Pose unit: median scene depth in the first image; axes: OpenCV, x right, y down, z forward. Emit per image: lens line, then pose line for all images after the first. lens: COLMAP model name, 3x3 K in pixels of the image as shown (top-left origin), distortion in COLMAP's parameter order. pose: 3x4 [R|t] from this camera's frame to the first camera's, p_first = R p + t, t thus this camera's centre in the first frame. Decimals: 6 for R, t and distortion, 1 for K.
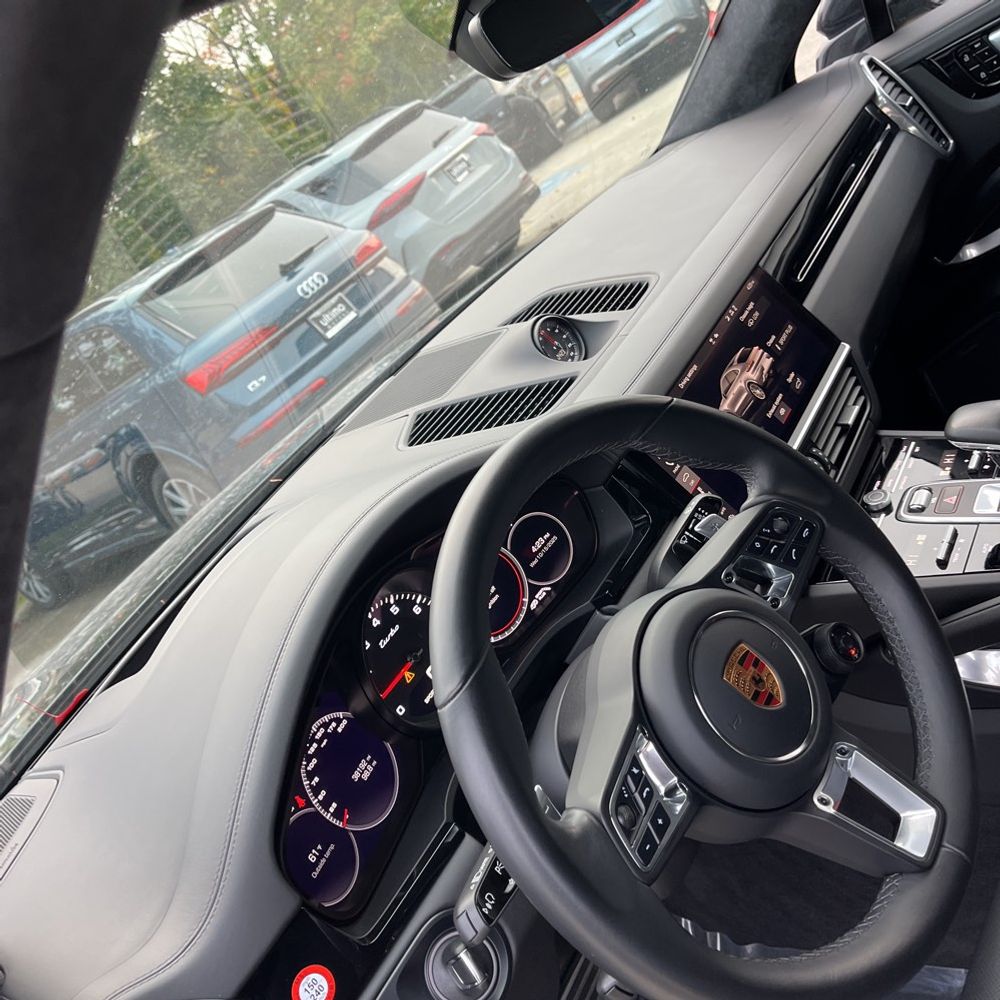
lens RADIAL K [[1009.8, 0, 500.0], [0, 1009.8, 500.0], [0, 0, 1]] dist [0.056835, -0.077432]
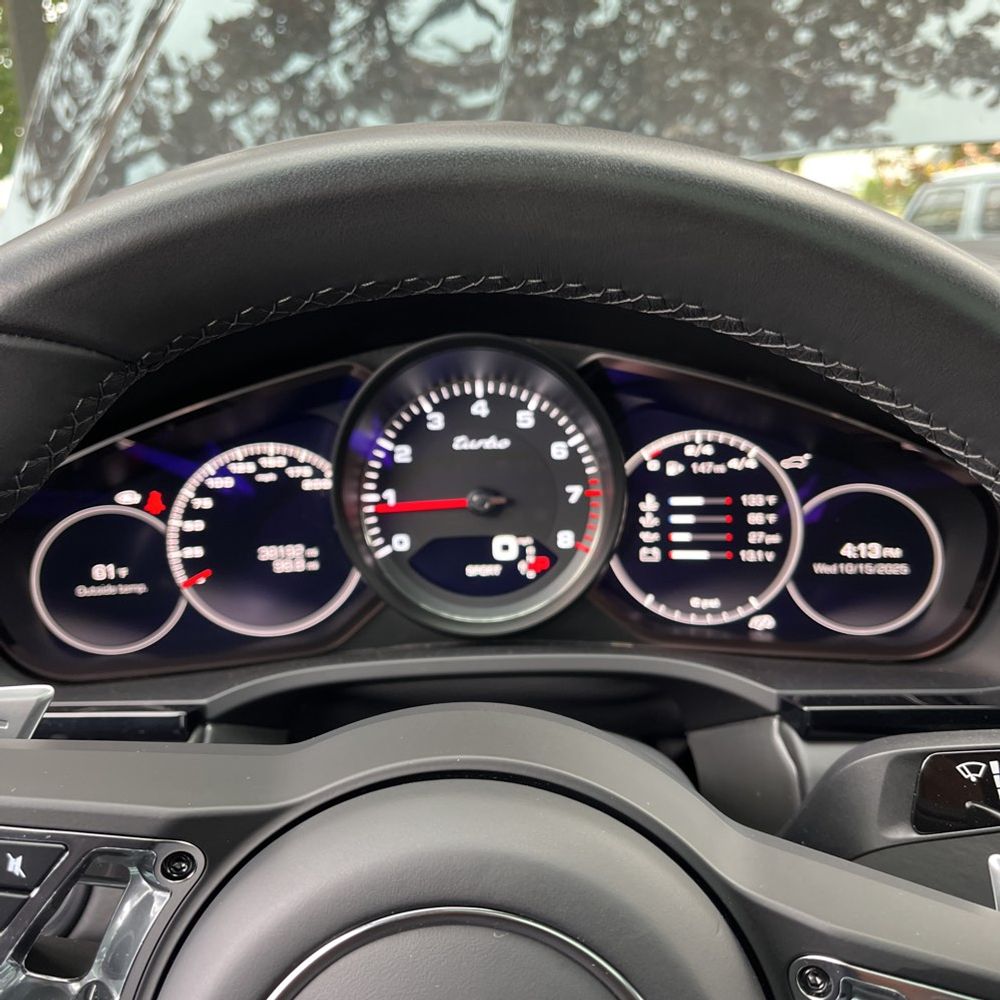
lens RADIAL K [[1009.8, 0, 500.0], [0, 1009.8, 500.0], [0, 0, 1]] dist [0.056835, -0.077432]
pose [[0.494931, 0.695116, -0.521399, 0.223021], [-0.583186, 0.710554, 0.393709, -0.075001], [0.644156, 0.109214, 0.757057, 0.609463]]
